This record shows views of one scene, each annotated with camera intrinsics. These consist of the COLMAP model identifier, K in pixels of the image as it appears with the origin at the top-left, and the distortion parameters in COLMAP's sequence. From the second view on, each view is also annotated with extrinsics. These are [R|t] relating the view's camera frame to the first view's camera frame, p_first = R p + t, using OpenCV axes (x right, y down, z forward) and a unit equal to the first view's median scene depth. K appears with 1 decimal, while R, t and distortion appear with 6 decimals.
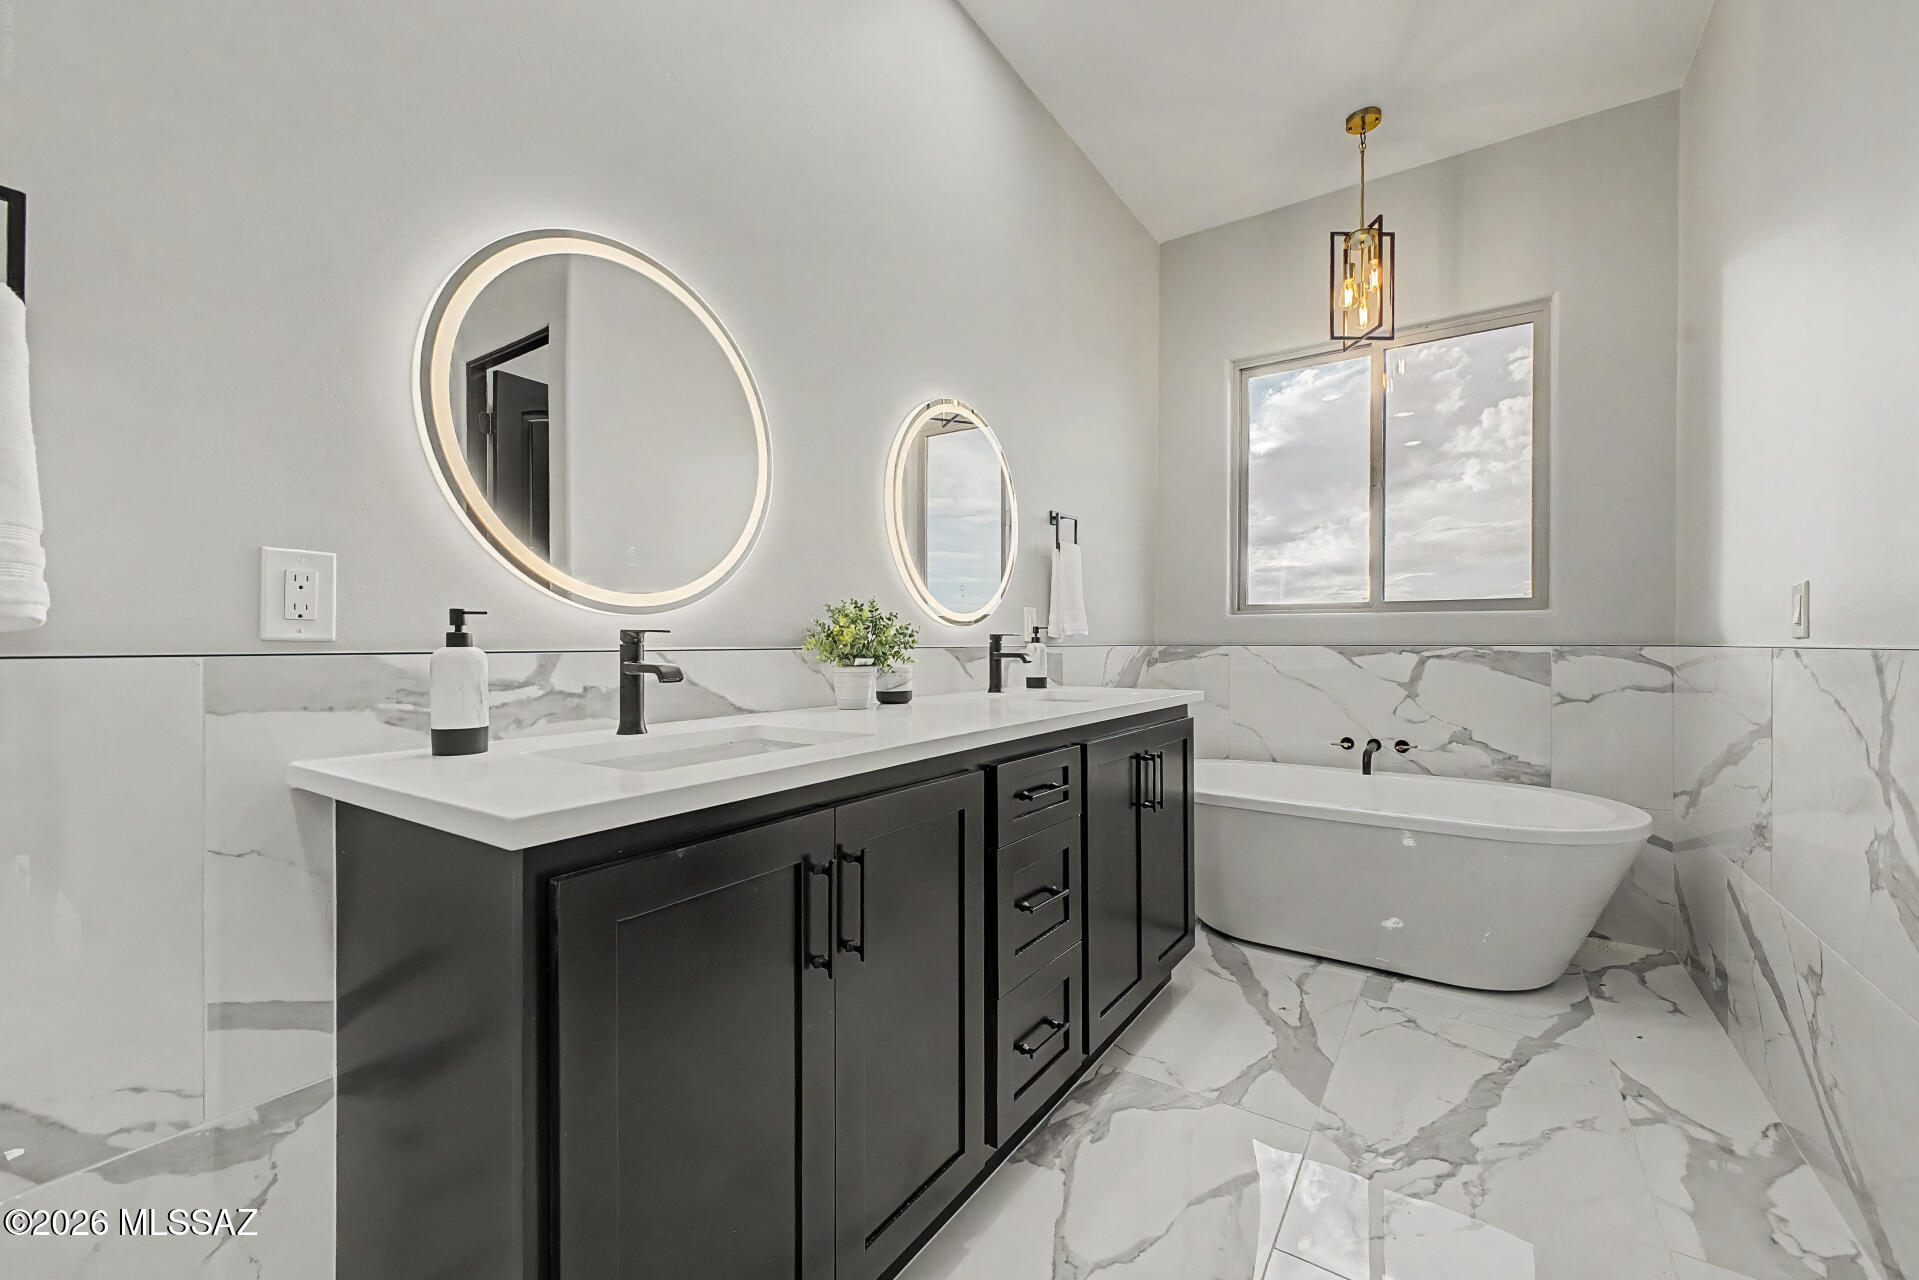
lens RADIAL K [[776.5, 0, 950.1], [0, 776.5, 645.7], [0, 0, 1]] dist [-0.001242, -0.000215]
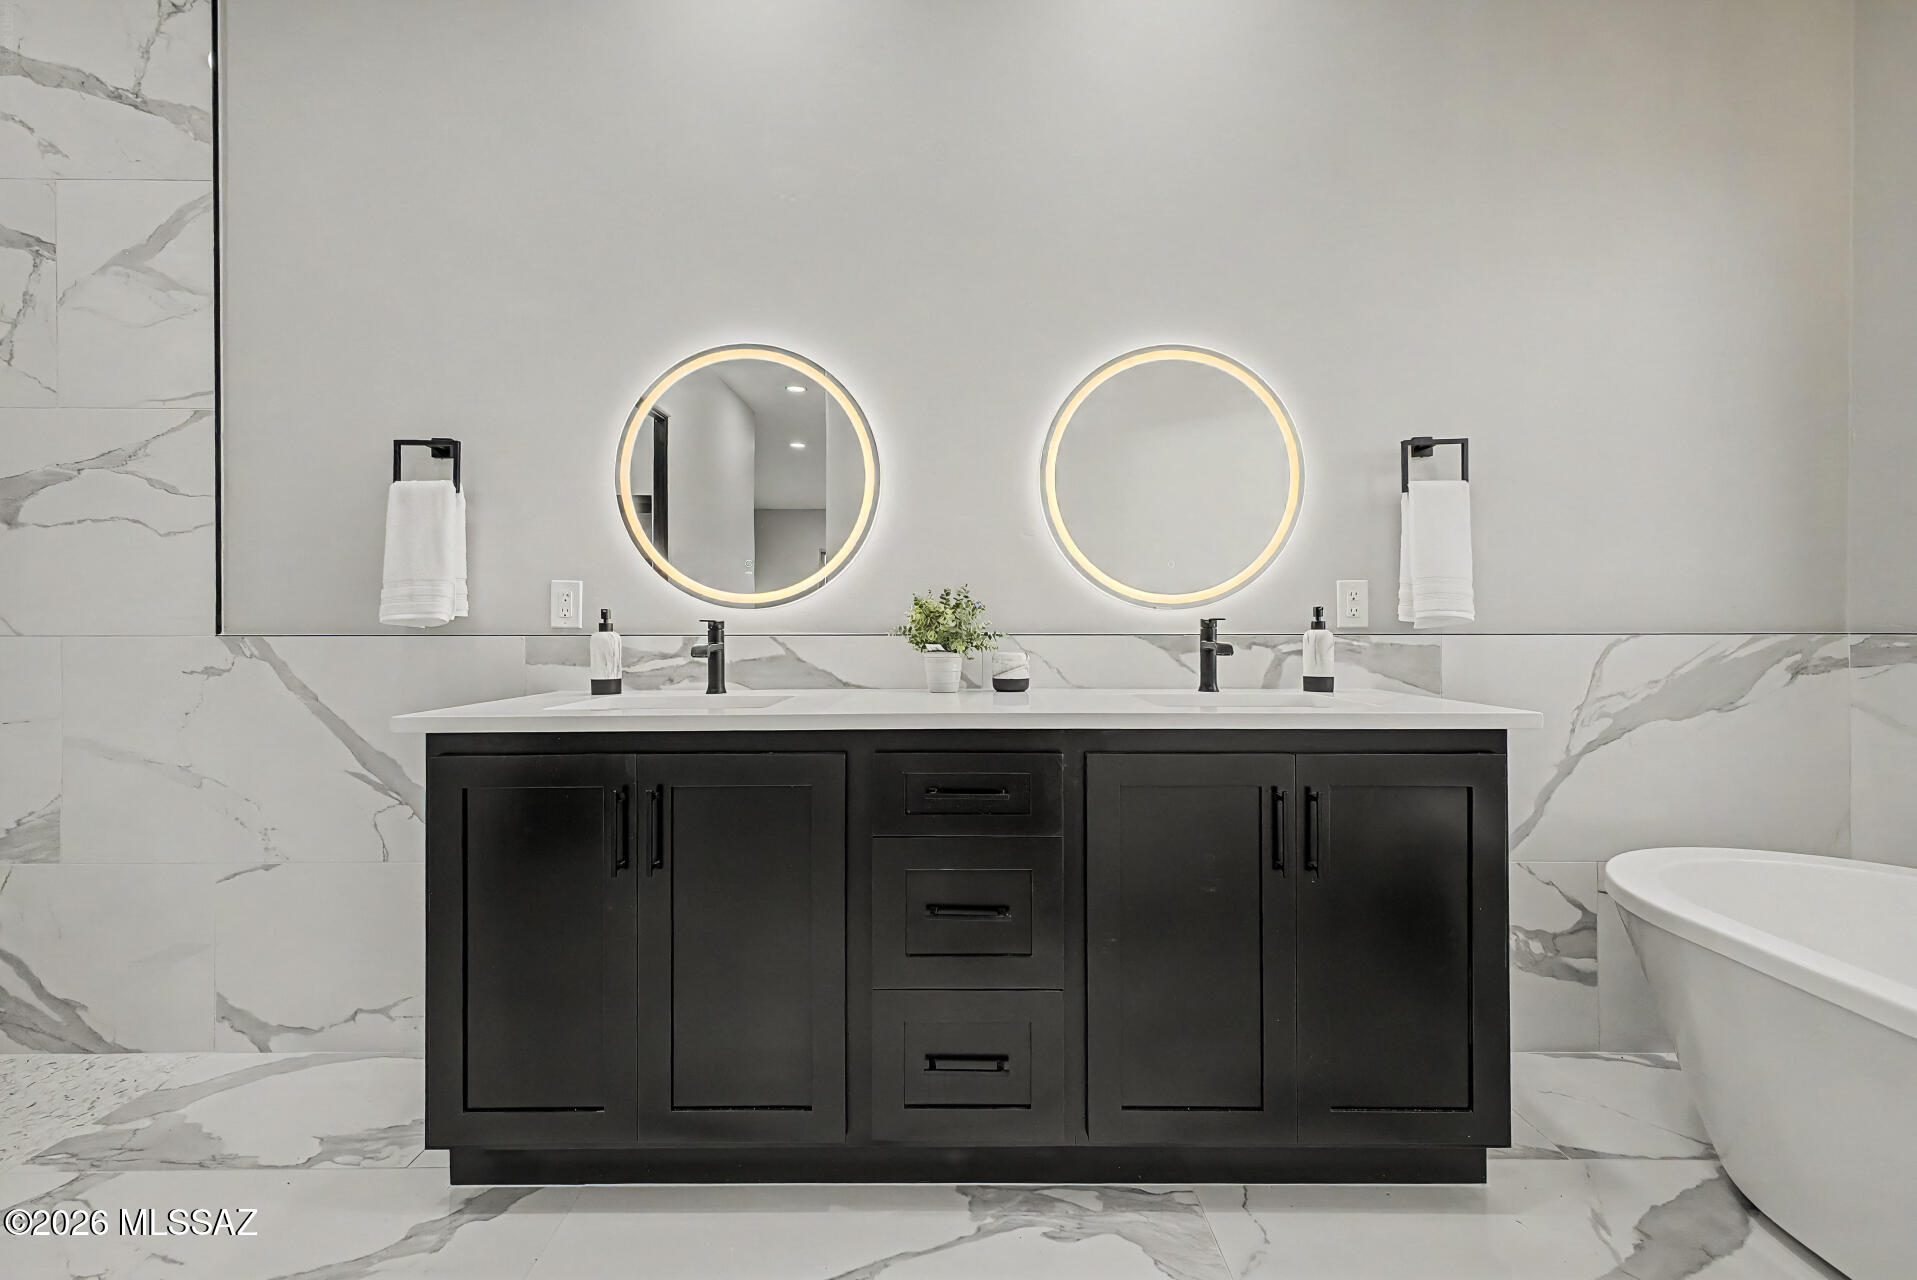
lens RADIAL K [[775.7, 0, 951.9], [0, 775.7, 629.7], [0, 0, 1]] dist [-0.001242, -0.000215]
pose [[0.557208, -0.000553, -0.830373, 0.823843], [-0.003843, 0.999987, -0.003245, -0.000081], [0.830364, 0.004999, 0.557199, 0.463183]]
